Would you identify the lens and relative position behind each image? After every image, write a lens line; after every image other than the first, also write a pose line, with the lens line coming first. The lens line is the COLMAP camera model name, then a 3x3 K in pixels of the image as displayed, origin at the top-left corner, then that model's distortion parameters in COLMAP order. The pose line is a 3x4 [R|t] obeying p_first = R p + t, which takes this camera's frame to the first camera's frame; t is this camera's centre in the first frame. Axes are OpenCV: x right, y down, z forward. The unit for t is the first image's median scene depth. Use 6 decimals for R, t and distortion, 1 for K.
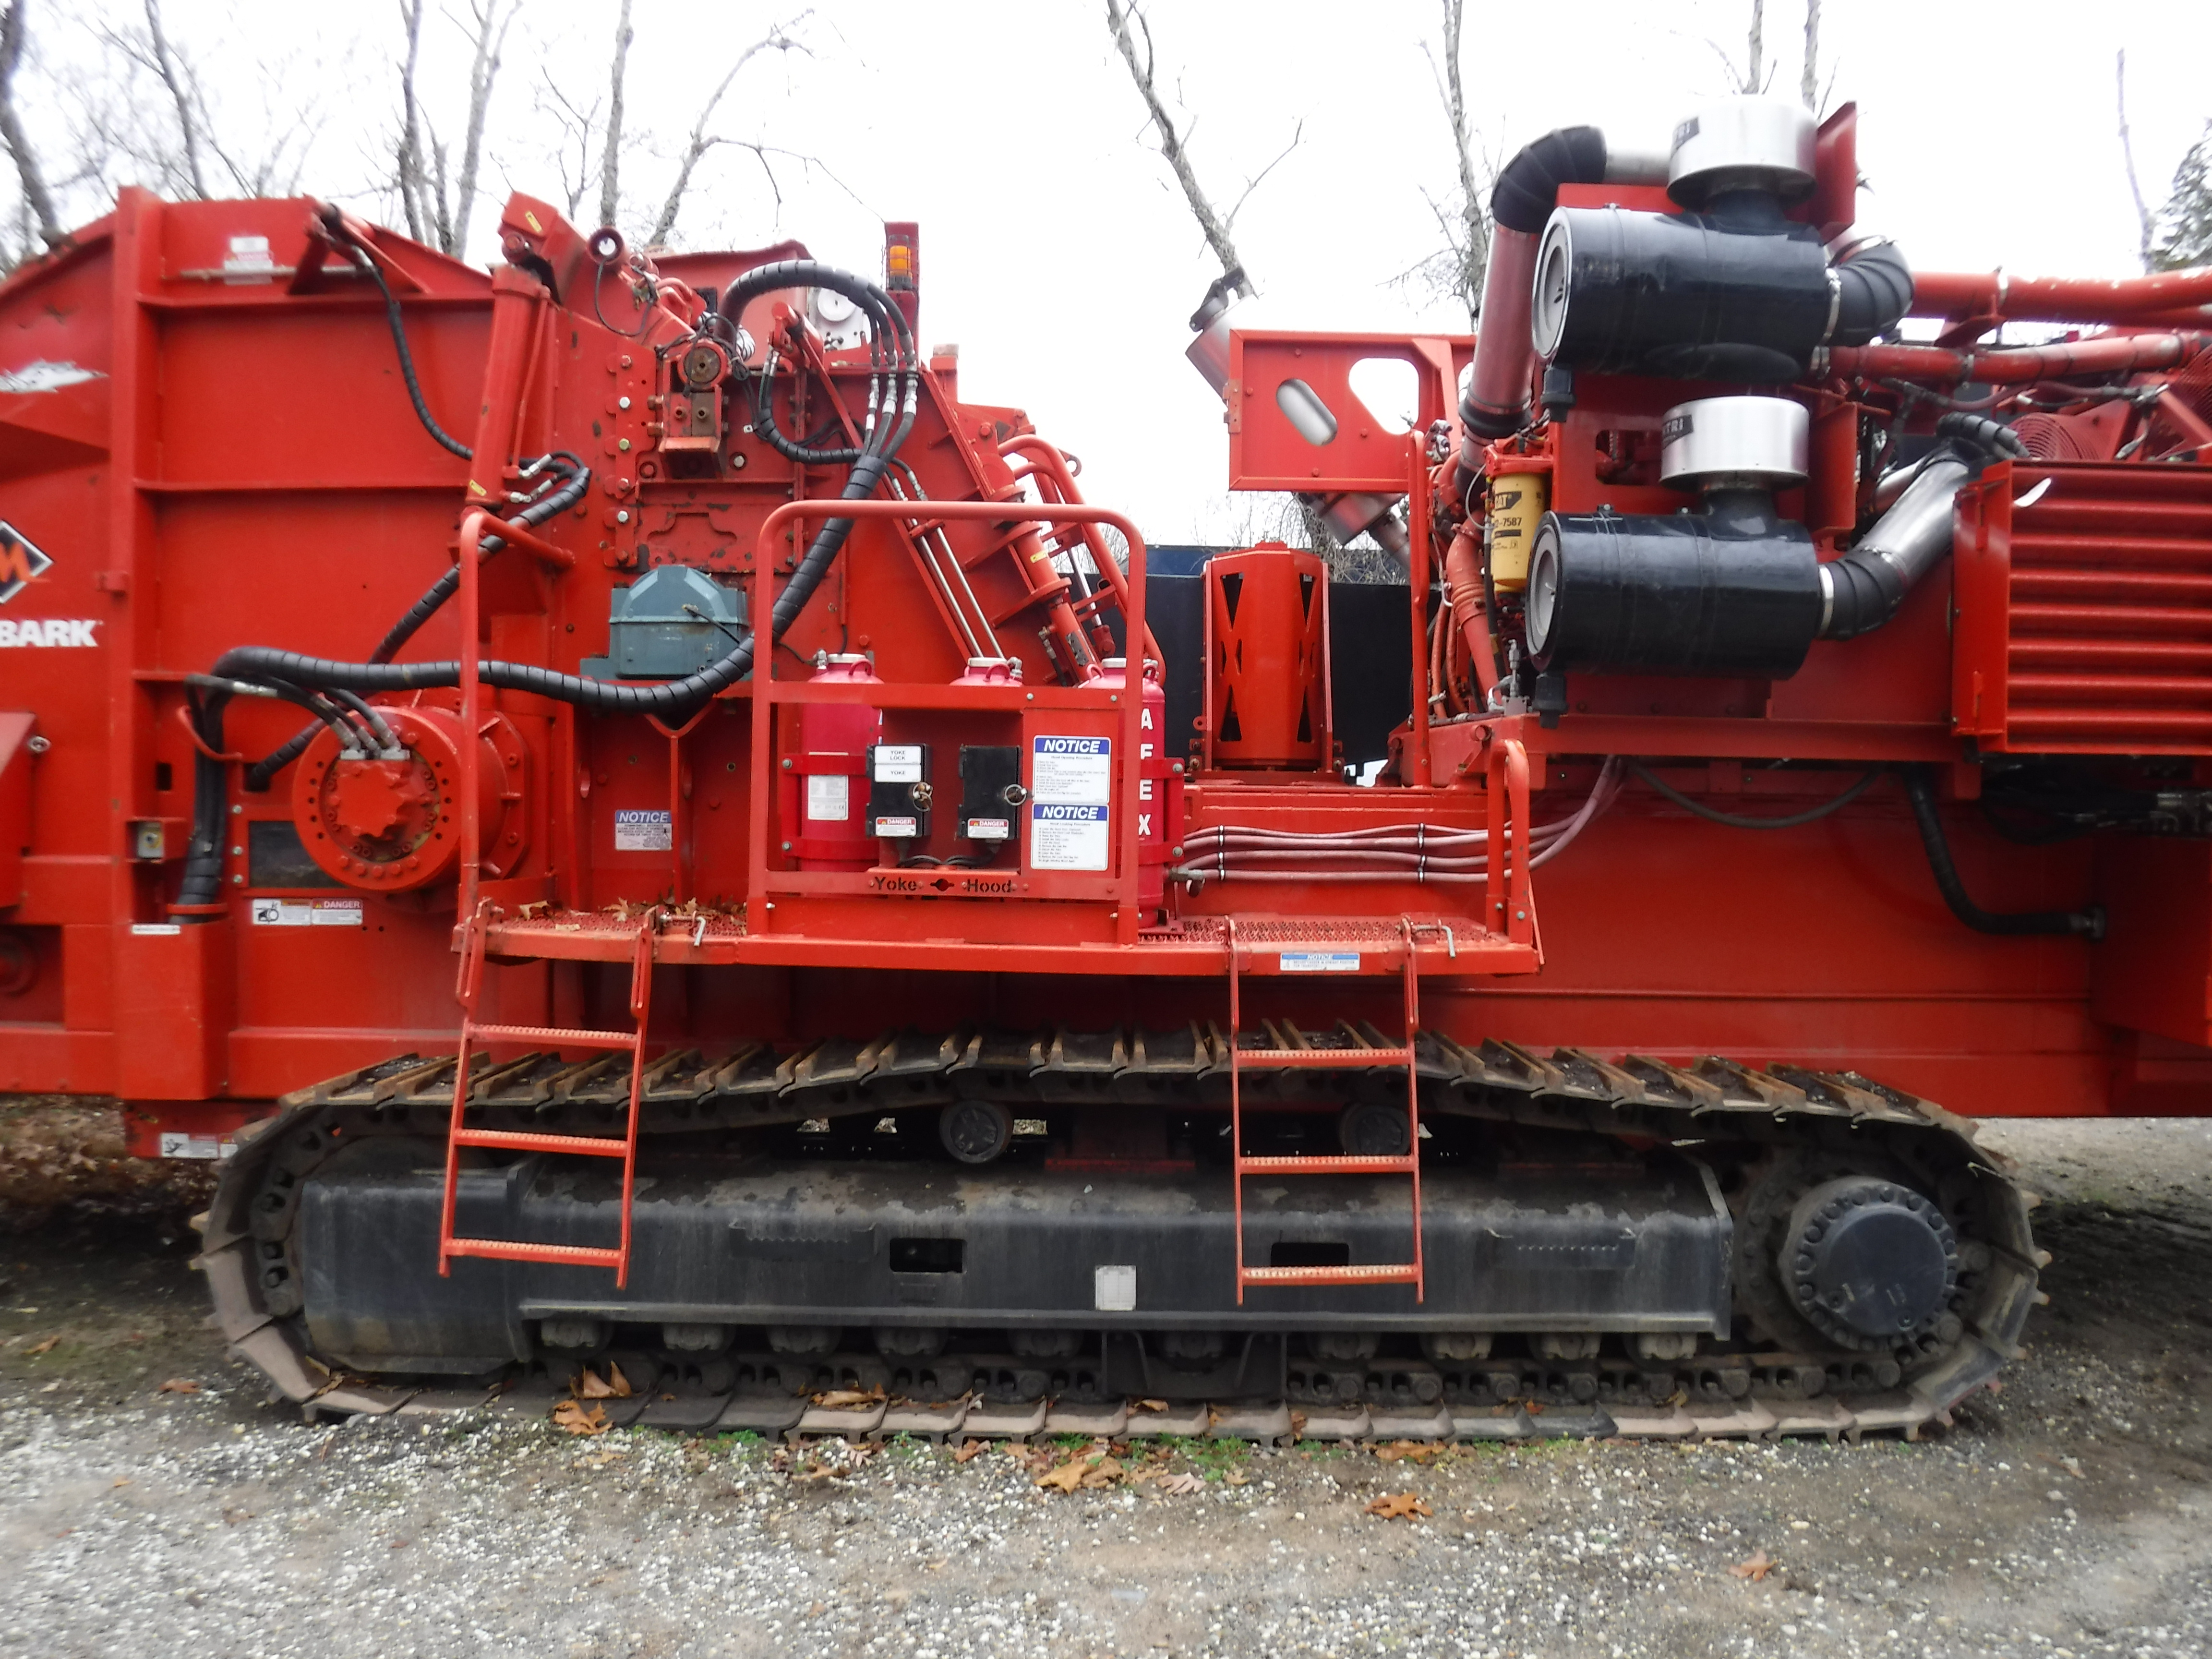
lens RADIAL K [[1833.5, 0, 1105.6], [0, 1833.5, 819.5], [0, 0, 1]] dist [-0.077609, 0.003399]
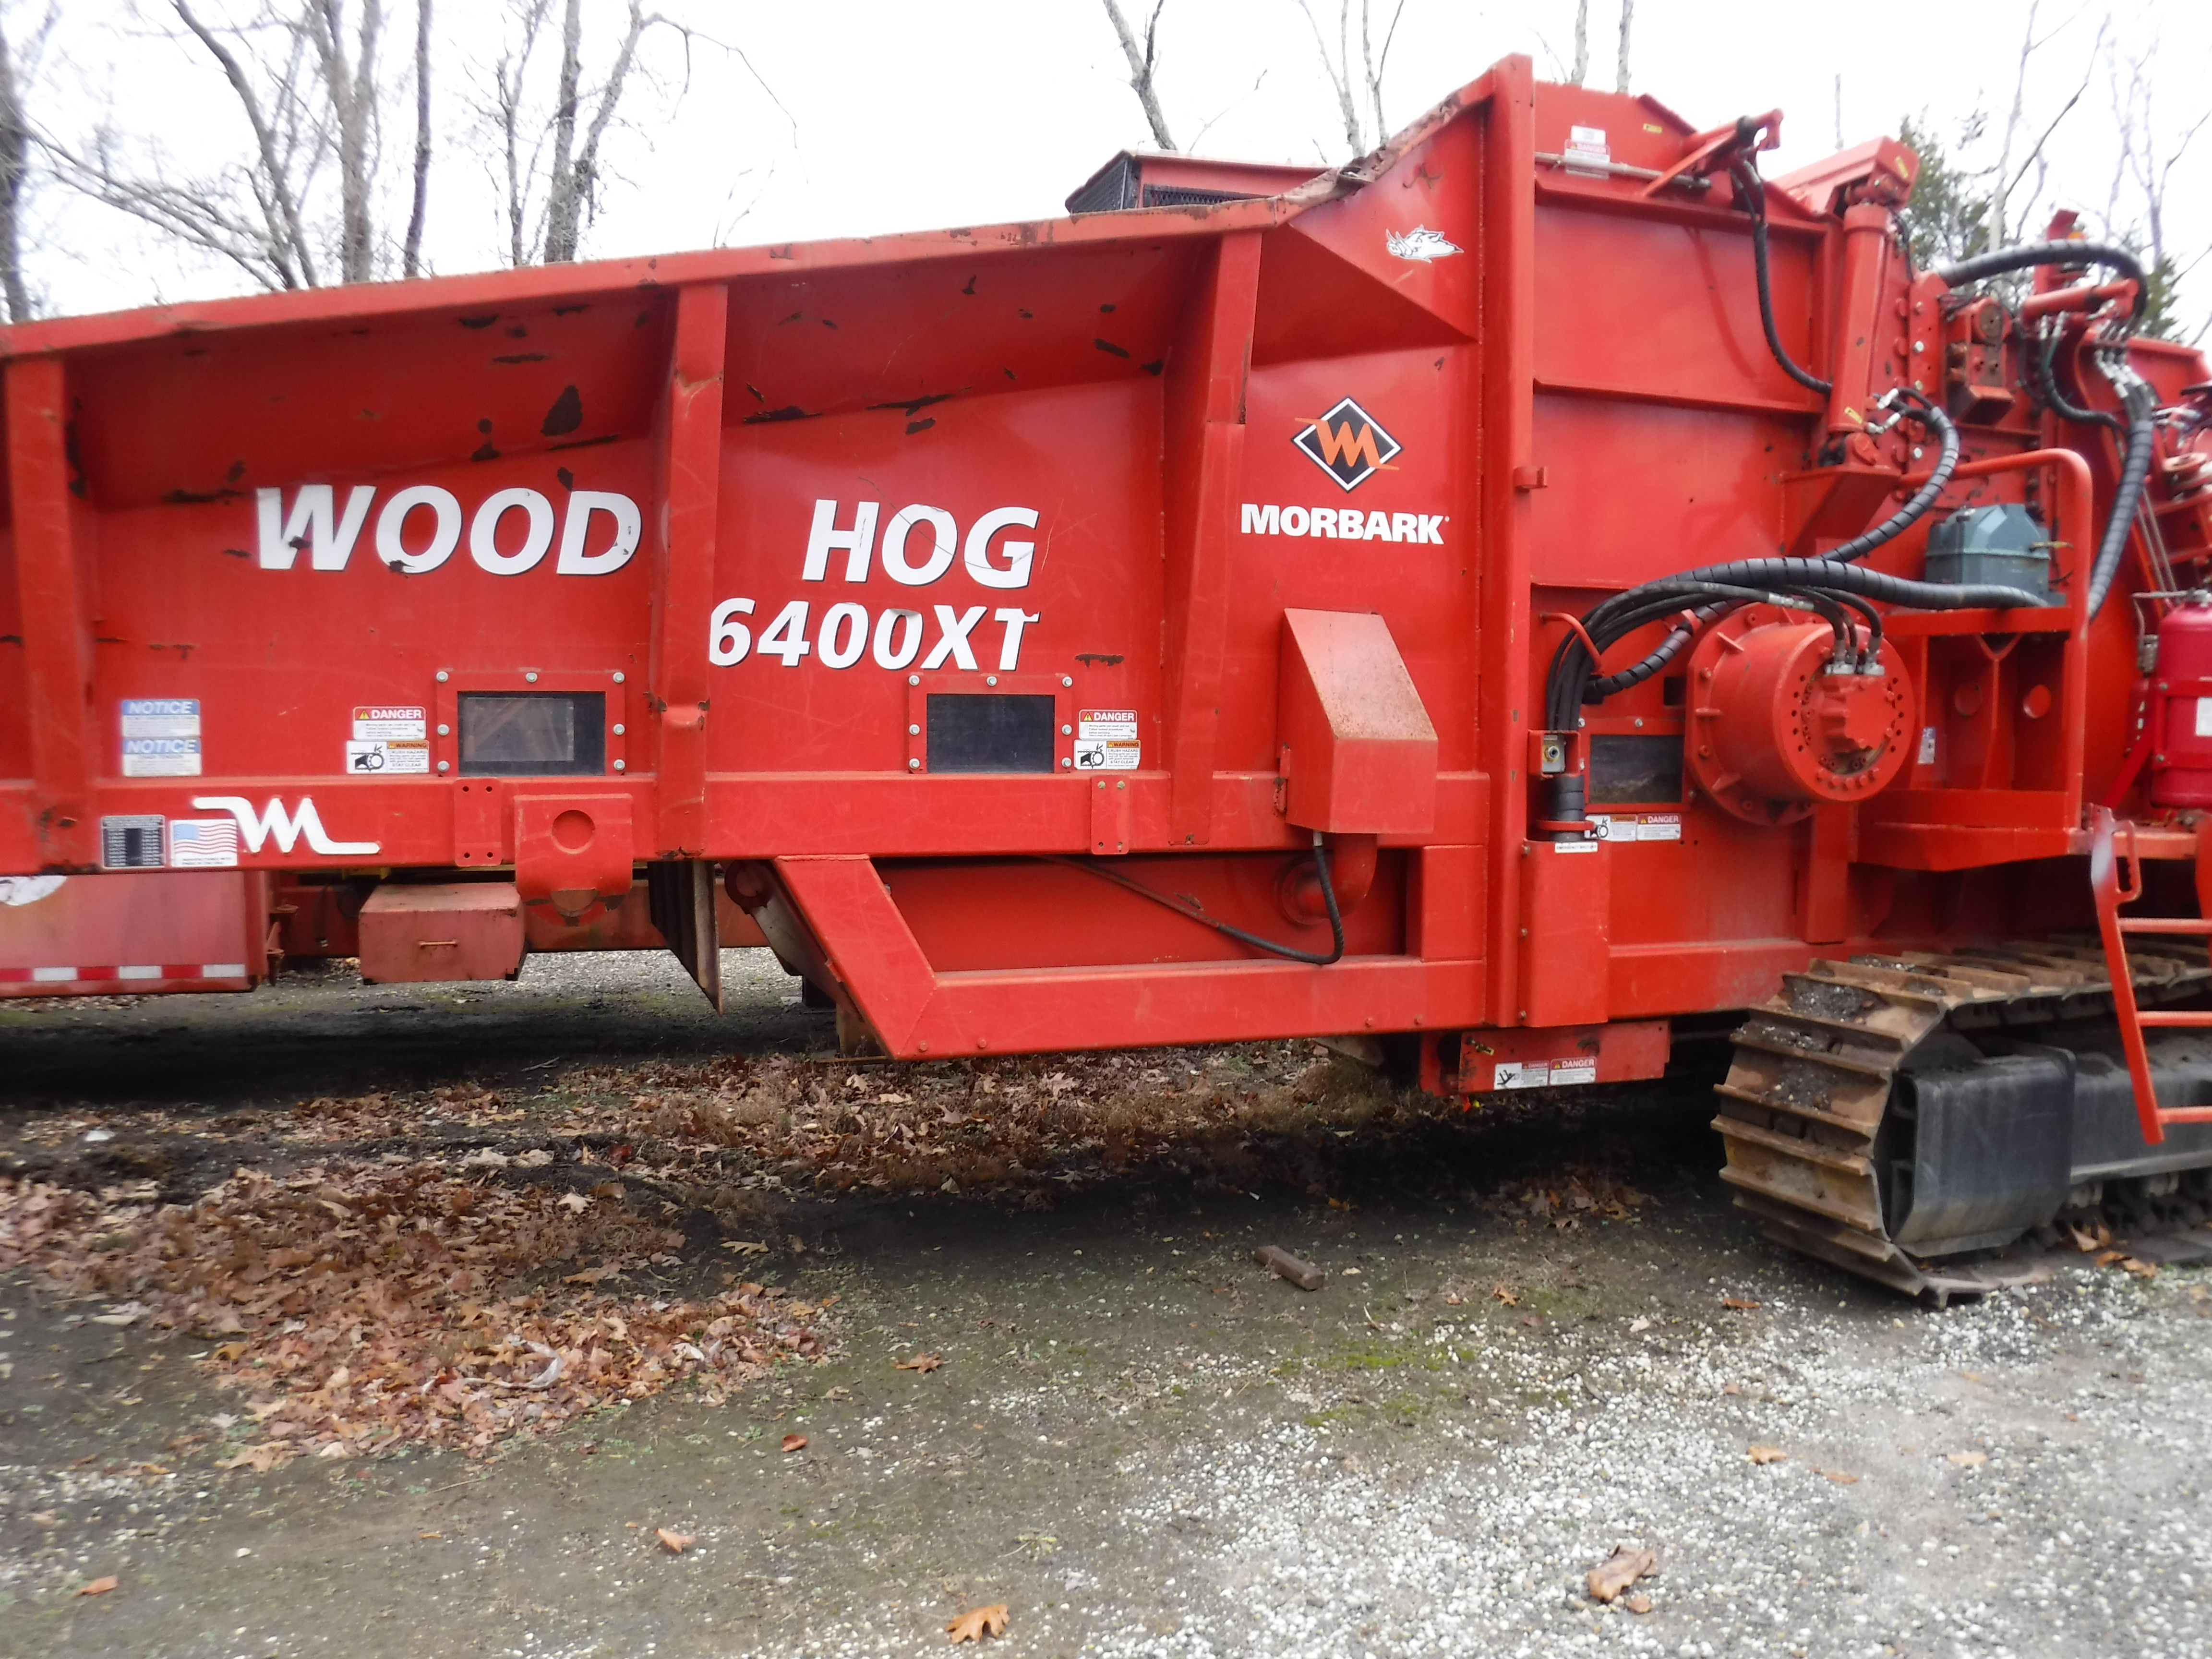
lens RADIAL K [[1813.7, 0, 1106.0], [0, 1813.7, 829.5], [0, 0, 1]] dist [-0.112807, 0.032055]
pose [[0.933524, -0.017433, 0.358091, -1.109791], [0.003811, 0.999243, 0.038710, 0.014042], [-0.358495, -0.034772, 0.932884, 0.198971]]
